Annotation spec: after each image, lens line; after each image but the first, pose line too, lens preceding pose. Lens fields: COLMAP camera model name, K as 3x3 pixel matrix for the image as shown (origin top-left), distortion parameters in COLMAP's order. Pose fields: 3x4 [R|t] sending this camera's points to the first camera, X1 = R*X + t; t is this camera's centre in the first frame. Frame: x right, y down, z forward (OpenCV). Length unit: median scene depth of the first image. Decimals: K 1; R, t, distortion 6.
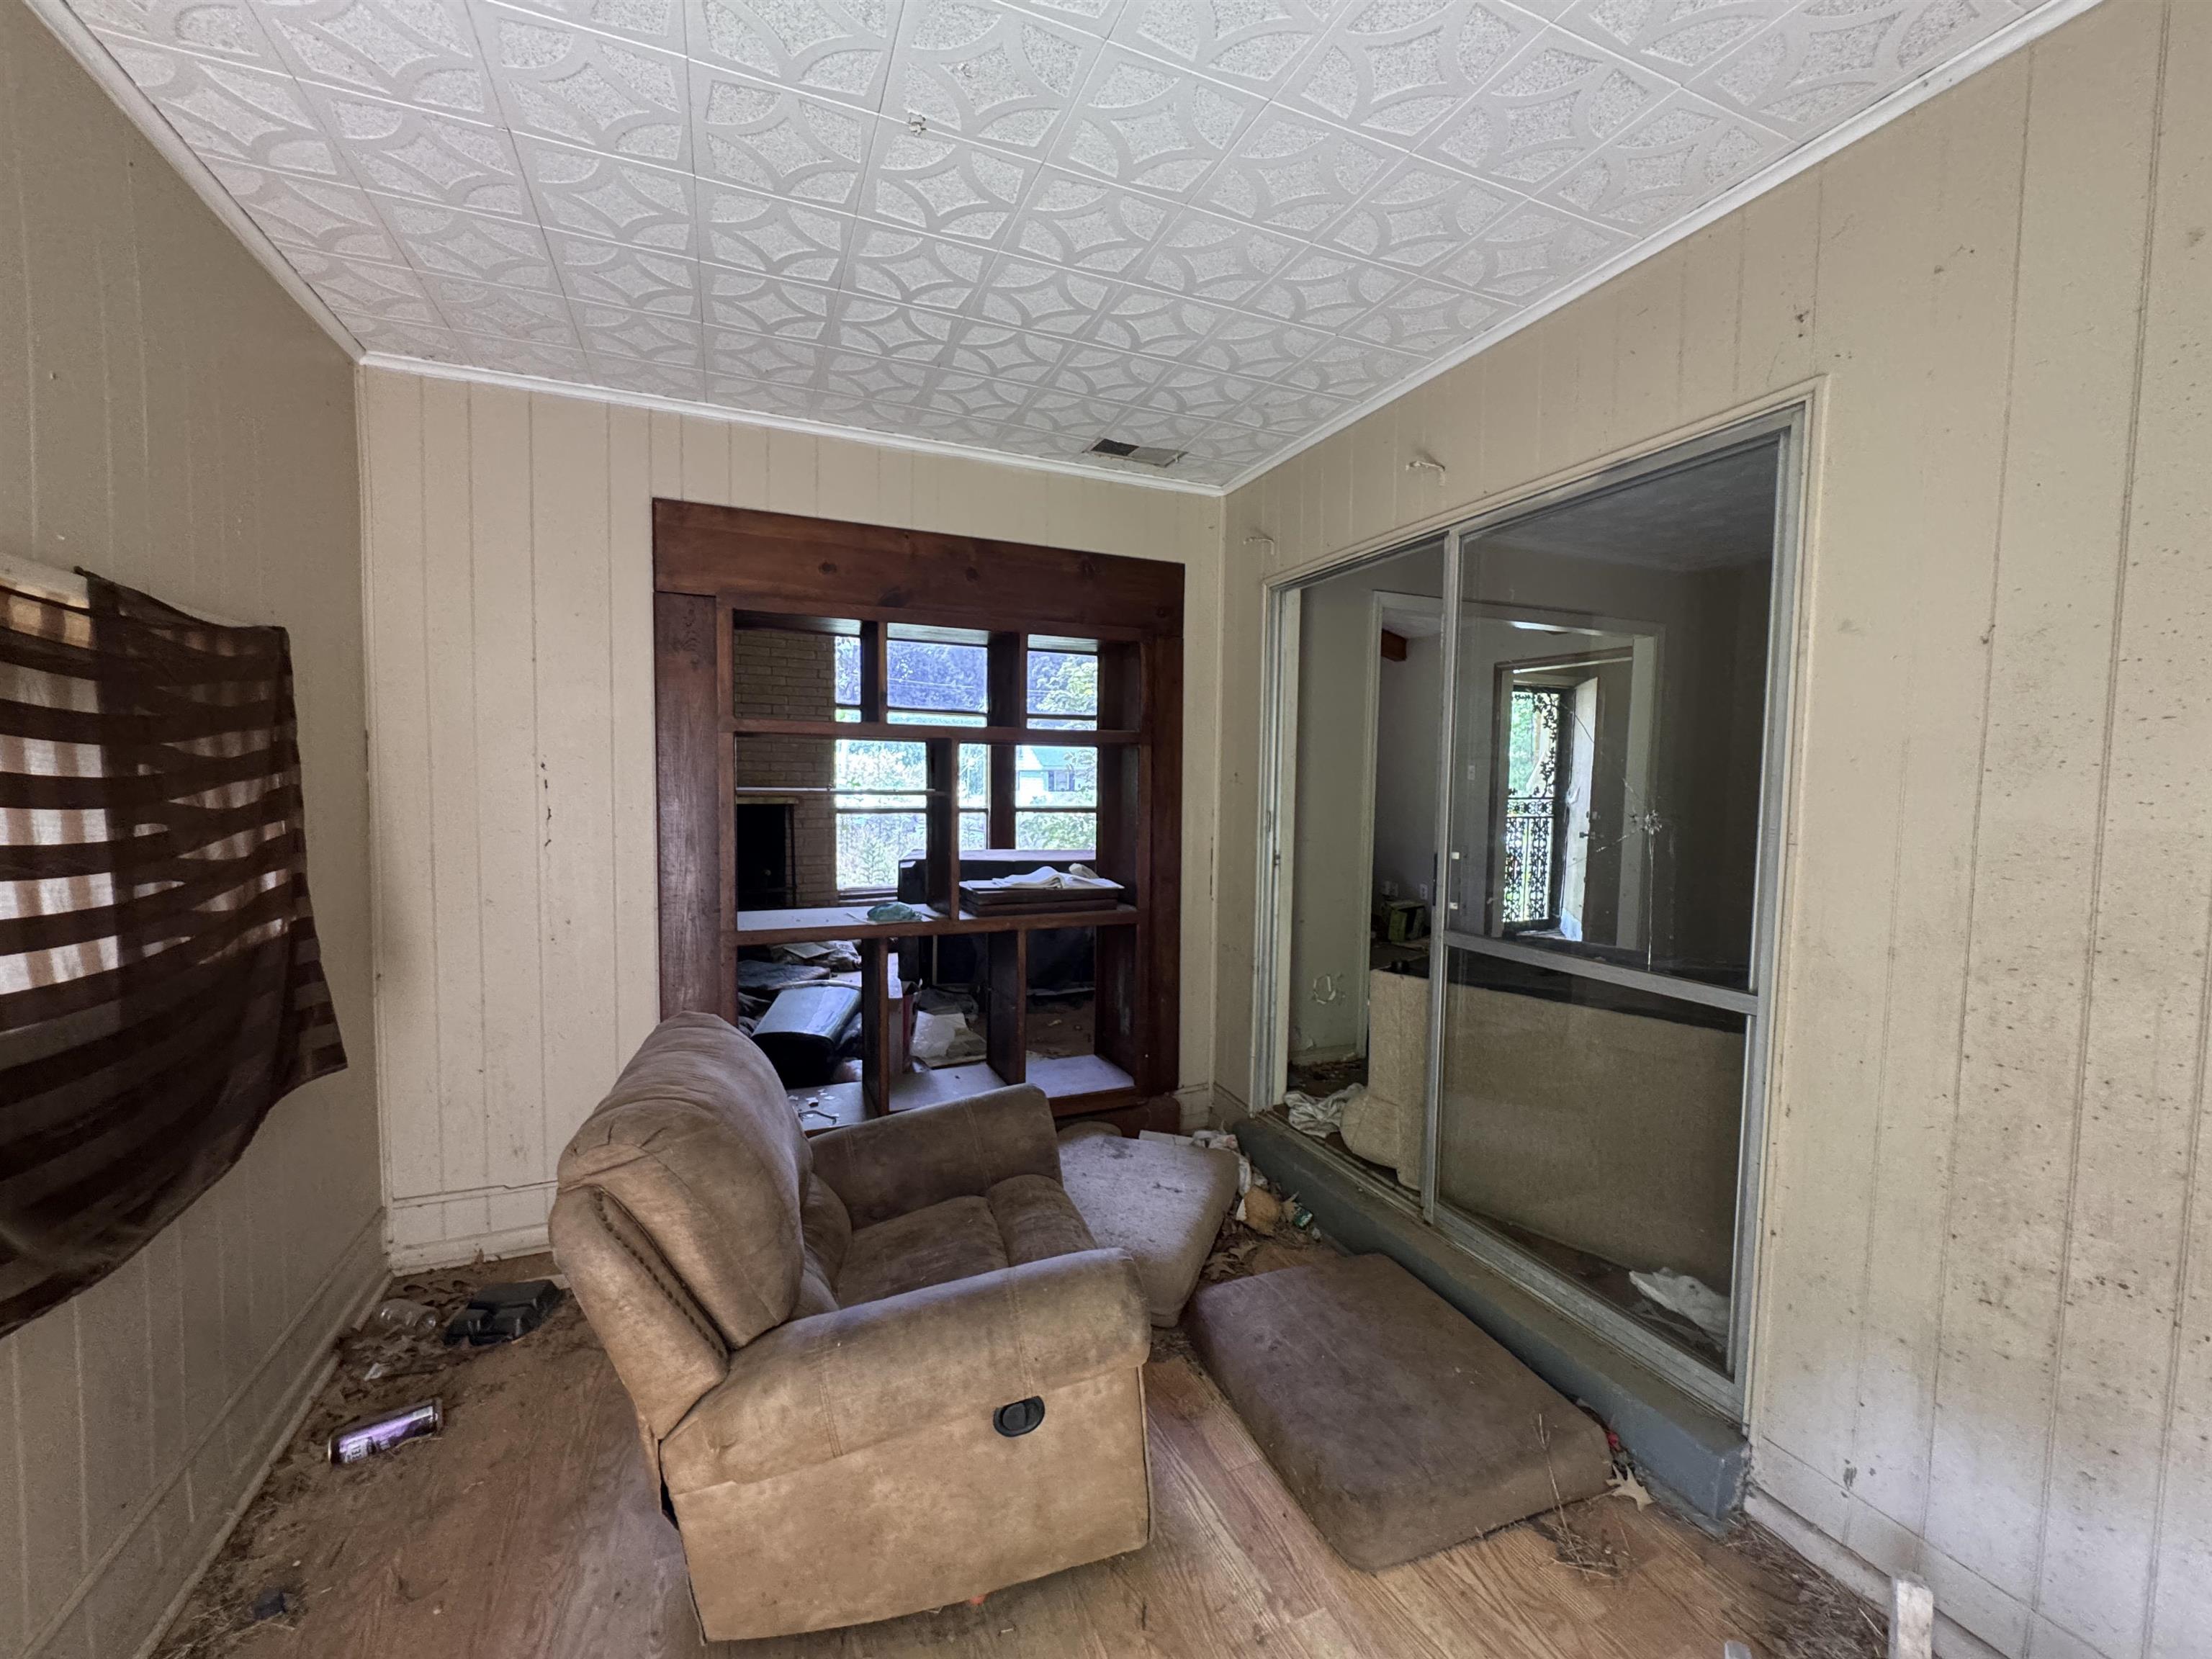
lens RADIAL K [[886.0, 0, 1104.6], [0, 886.0, 828.3], [0, 0, 1]] dist [-0.003039, 0.000379]
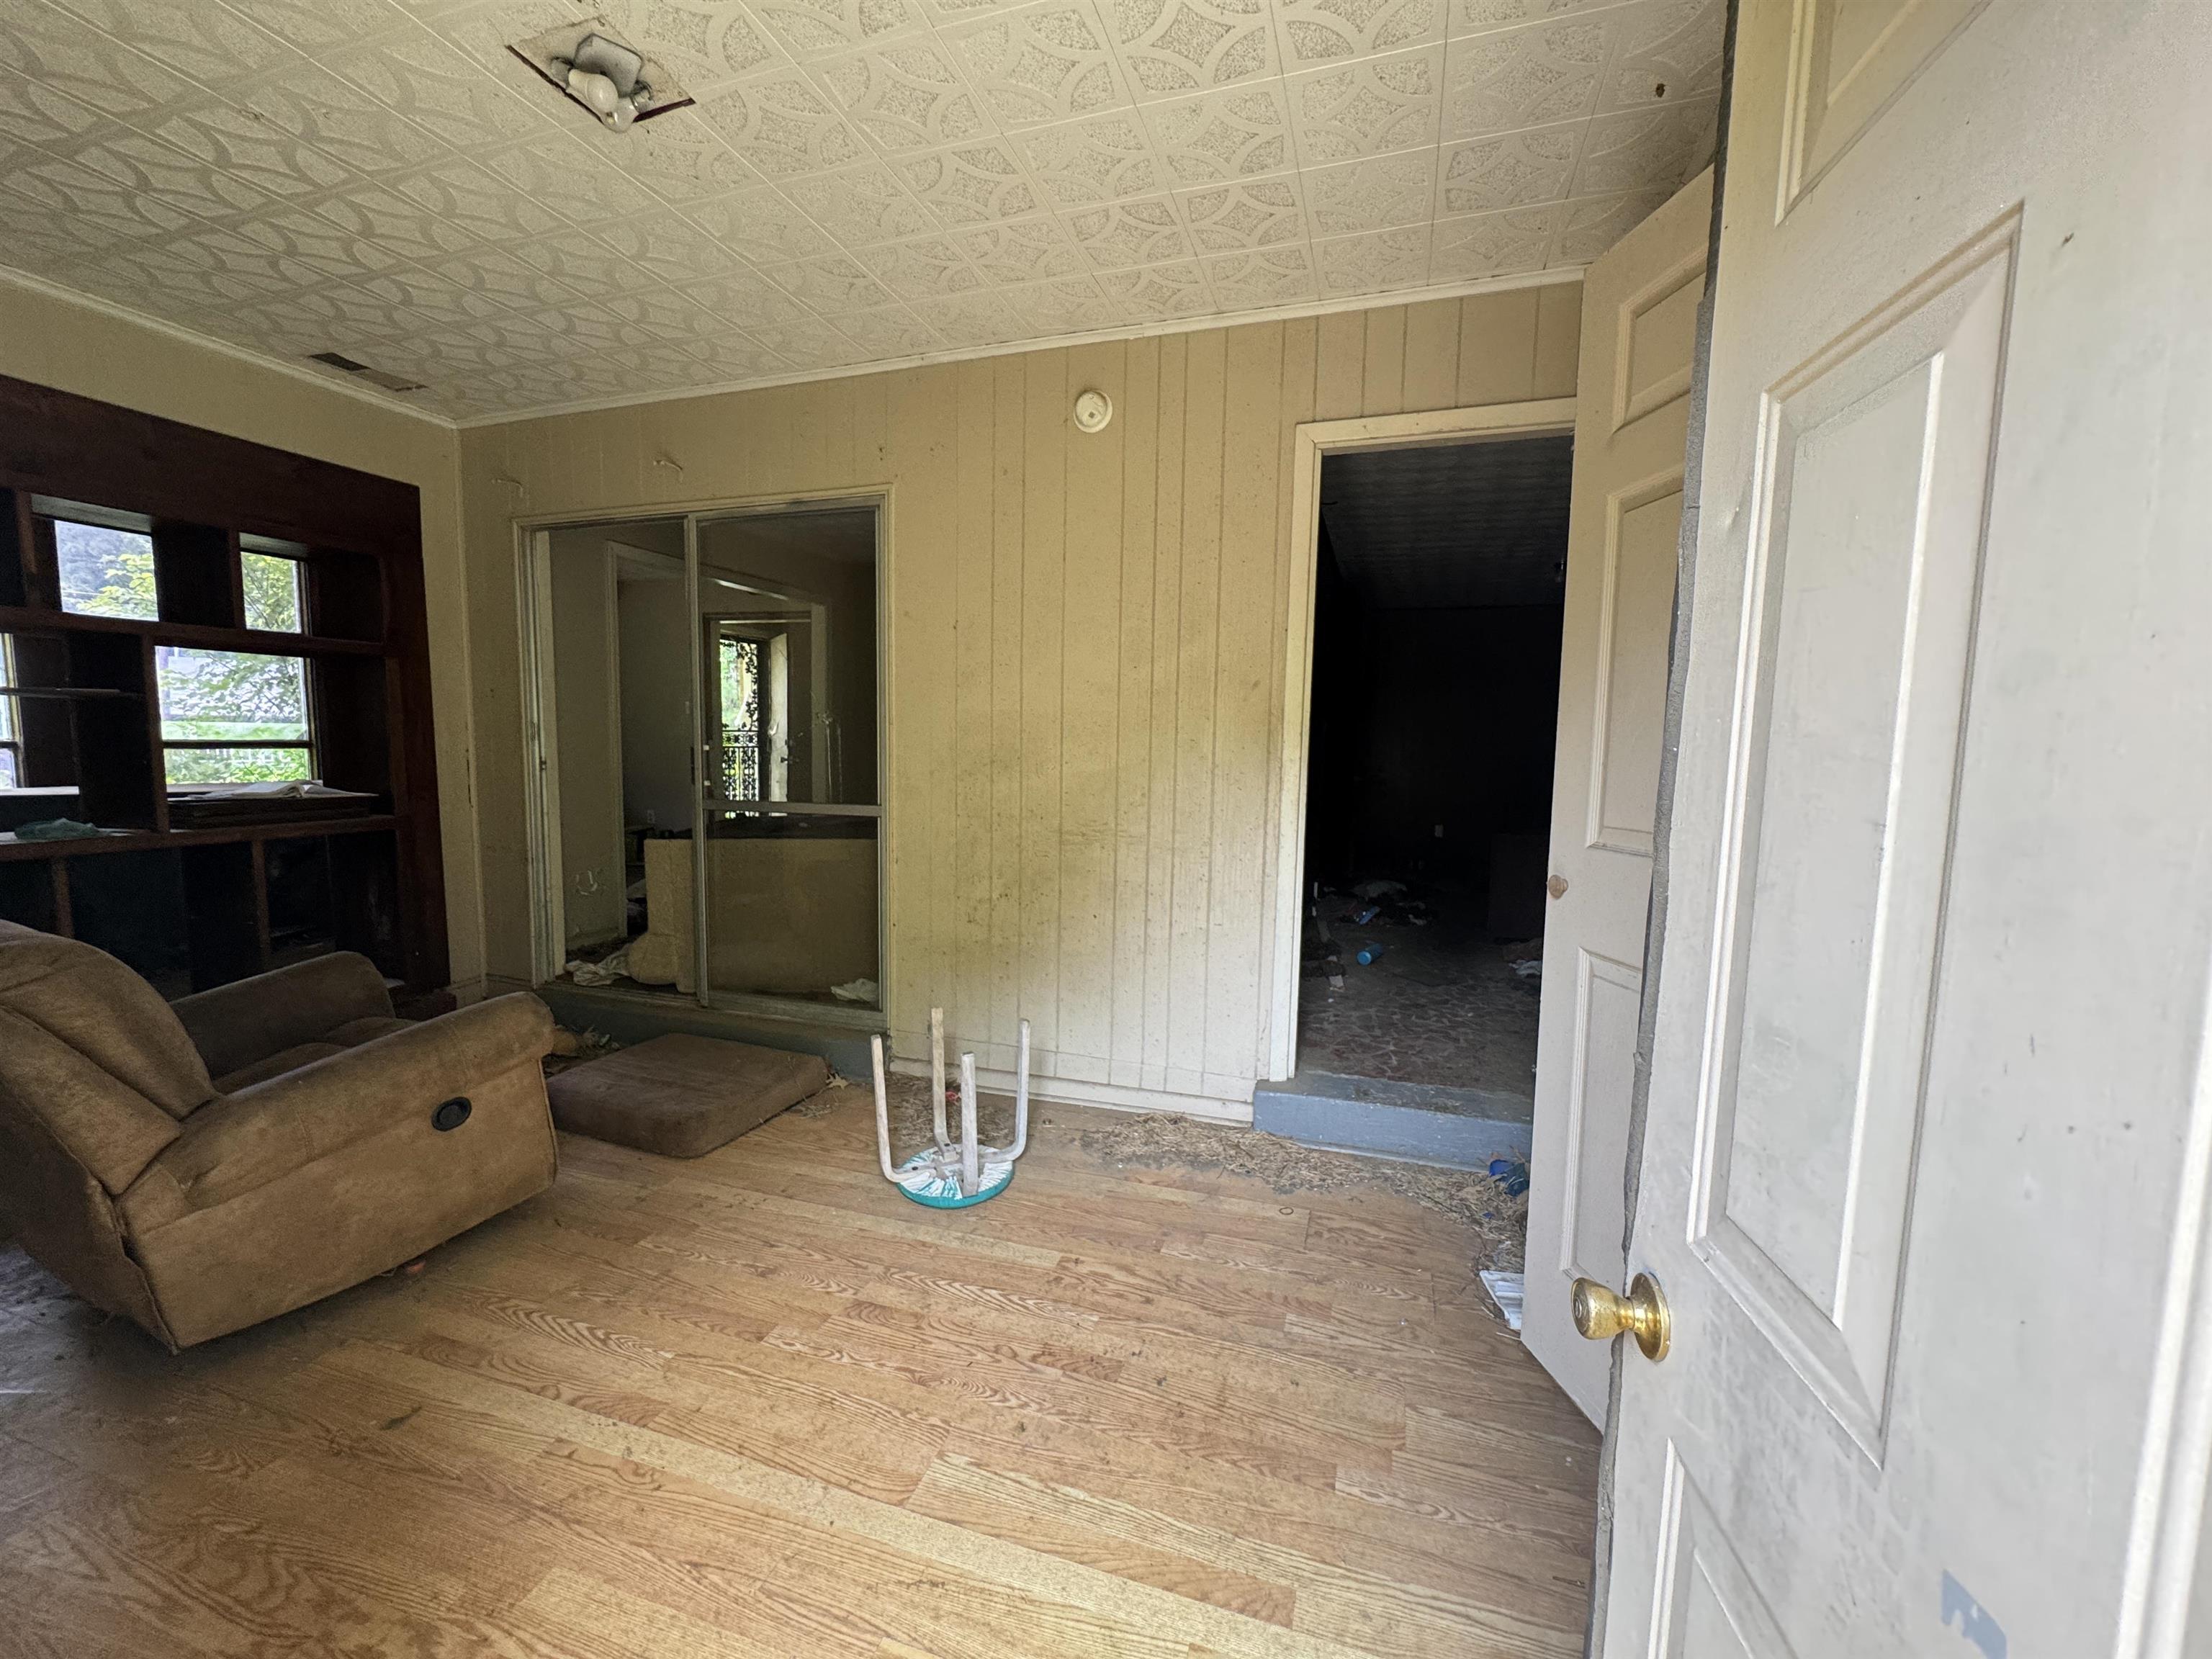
lens RADIAL K [[886.0, 0, 1106.8], [0, 886.0, 828.6], [0, 0, 1]] dist [-0.003039, 0.000379]
pose [[0.658676, -0.075316, 0.748648, -0.261142], [0.035208, 0.996973, 0.069322, 0.086117], [-0.751603, -0.019302, 0.659333, -0.435348]]
